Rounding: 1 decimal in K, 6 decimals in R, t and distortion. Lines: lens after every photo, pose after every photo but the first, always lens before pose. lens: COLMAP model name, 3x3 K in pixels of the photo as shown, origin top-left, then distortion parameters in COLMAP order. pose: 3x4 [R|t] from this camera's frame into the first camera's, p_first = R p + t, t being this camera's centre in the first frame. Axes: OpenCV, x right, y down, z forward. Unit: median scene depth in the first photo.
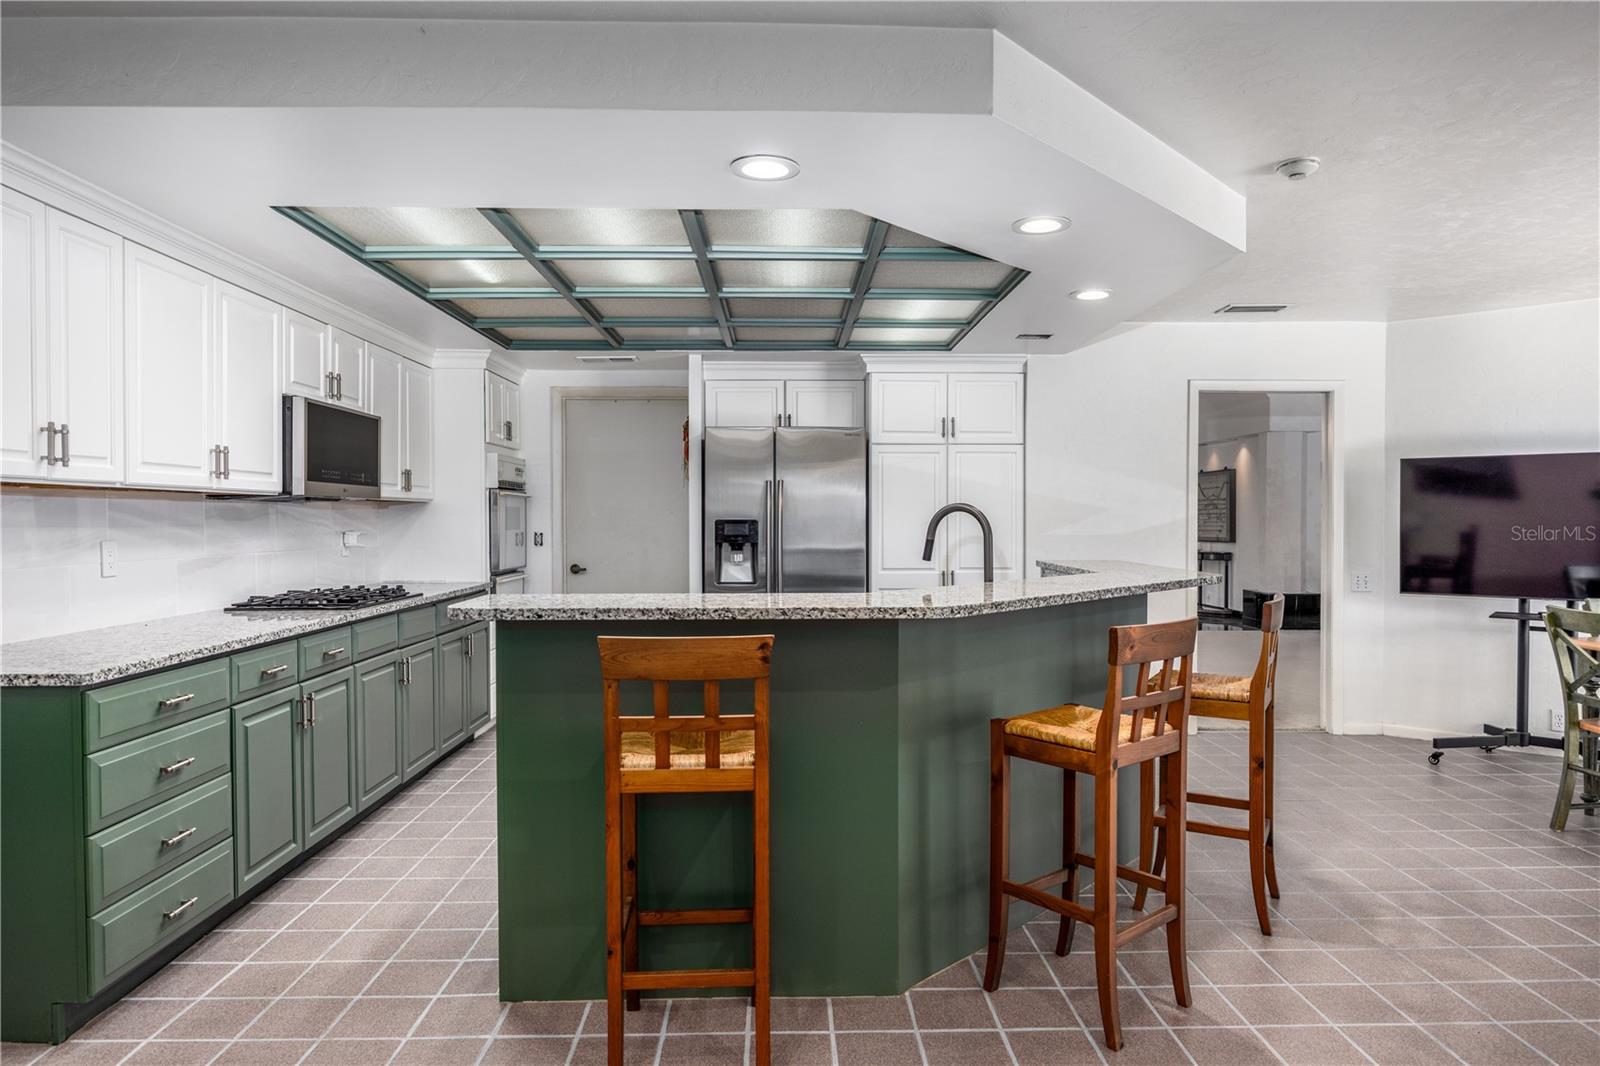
lens RADIAL K [[960.8, 0, 801.0], [0, 960.8, 528.1], [0, 0, 1]] dist [-0.006466, -0.002886]
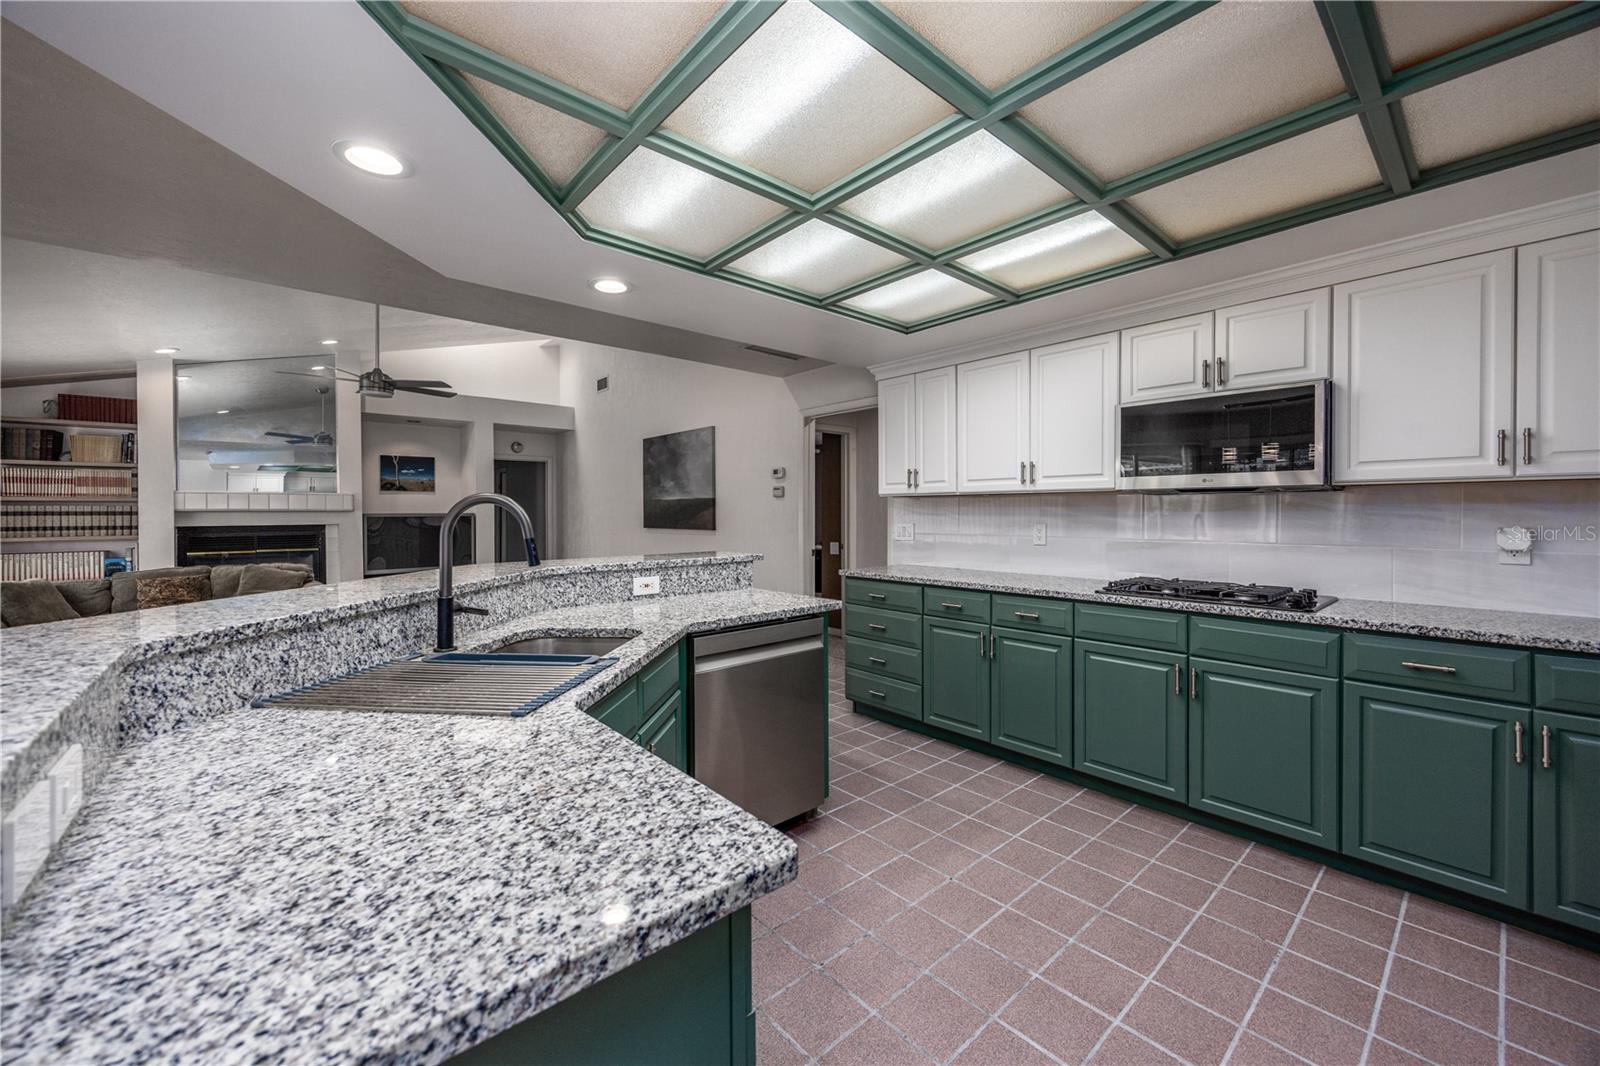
lens RADIAL K [[608.1, 0, 803.5], [0, 608.1, 525.8], [0, 0, 1]] dist [-0.003293, 0.000411]
pose [[-0.748588, 0.002170, -0.663032, 0.258744], [-0.015144, 0.999678, 0.020370, -0.000282], [0.662862, 0.025290, -0.748314, 1.330350]]
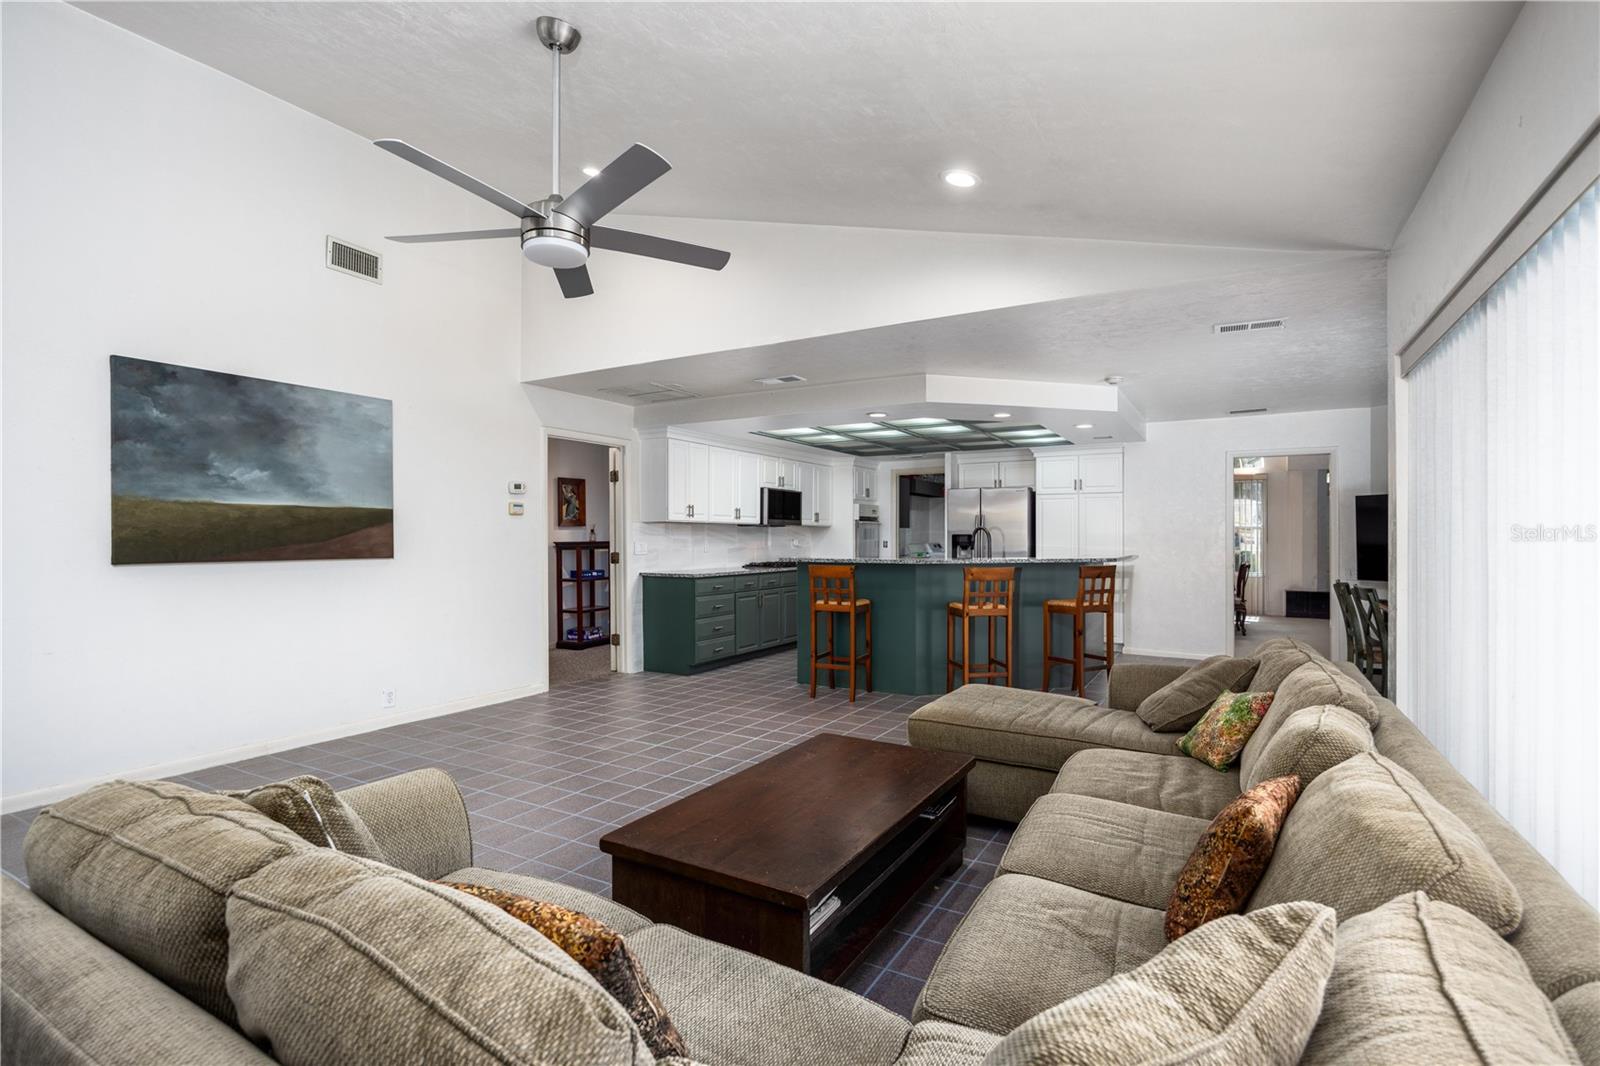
lens RADIAL K [[745.2, 0, 799.9], [0, 745.2, 534.8], [0, 0, 1]] dist [-0.009838, -0.000118]
pose [[0.853771, -0.000549, -0.520648, 0.665427], [-0.006520, 0.999910, -0.011747, 0.018791], [0.520608, 0.013424, 0.853690, -0.756729]]
